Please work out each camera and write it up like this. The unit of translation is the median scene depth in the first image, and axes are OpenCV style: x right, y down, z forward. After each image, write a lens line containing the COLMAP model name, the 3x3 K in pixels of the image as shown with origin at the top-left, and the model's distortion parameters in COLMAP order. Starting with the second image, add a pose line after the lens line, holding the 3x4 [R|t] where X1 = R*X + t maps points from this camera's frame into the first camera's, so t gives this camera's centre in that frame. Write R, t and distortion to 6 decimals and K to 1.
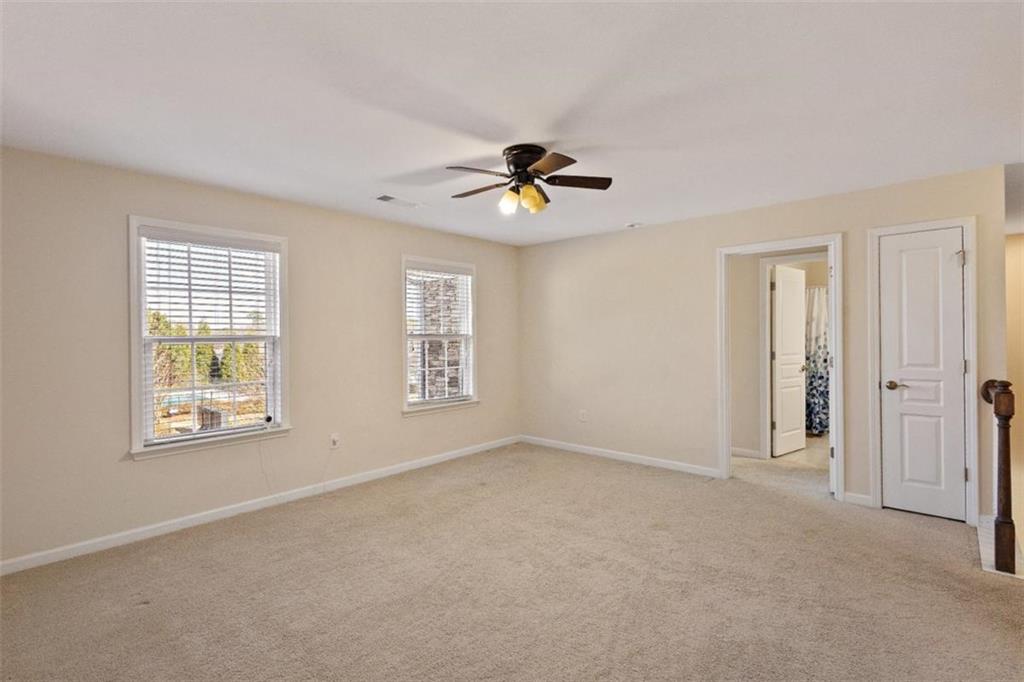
lens RADIAL K [[473.4, 0, 510.0], [0, 473.4, 335.3], [0, 0, 1]] dist [0.004964, -0.000443]
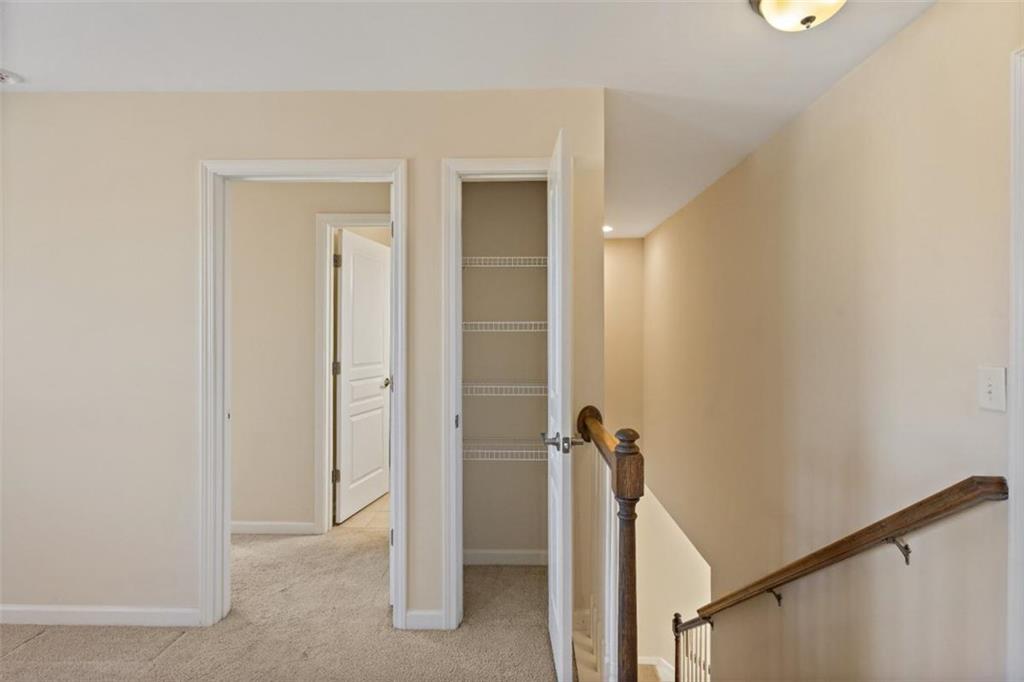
lens RADIAL K [[473.4, 0, 512.2], [0, 473.4, 335.2], [0, 0, 1]] dist [0.004964, -0.000443]
pose [[0.750938, 0.009893, 0.660298, 0.412329], [-0.010358, 0.999941, -0.003202, -0.003650], [-0.660291, -0.004435, 0.750997, 0.478561]]
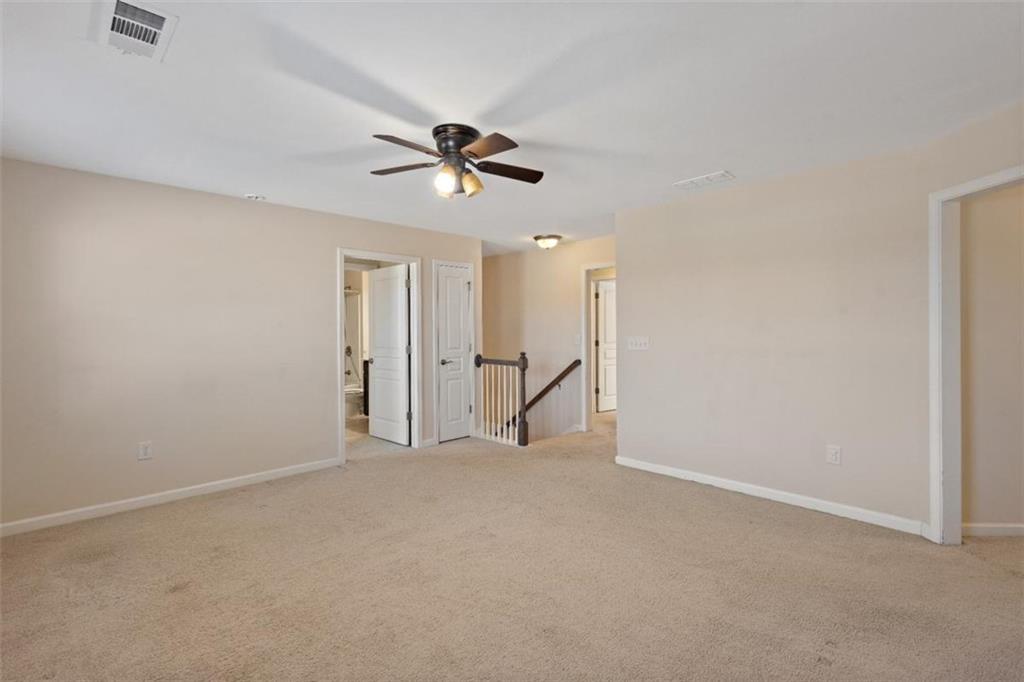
lens RADIAL K [[473.4, 0, 511.7], [0, 473.4, 334.8], [0, 0, 1]] dist [0.004964, -0.000443]
pose [[0.062385, -0.006507, 0.998031, -0.687586], [0.003989, 0.999972, 0.006271, 0.005405], [-0.998044, 0.003589, 0.062409, 0.635809]]
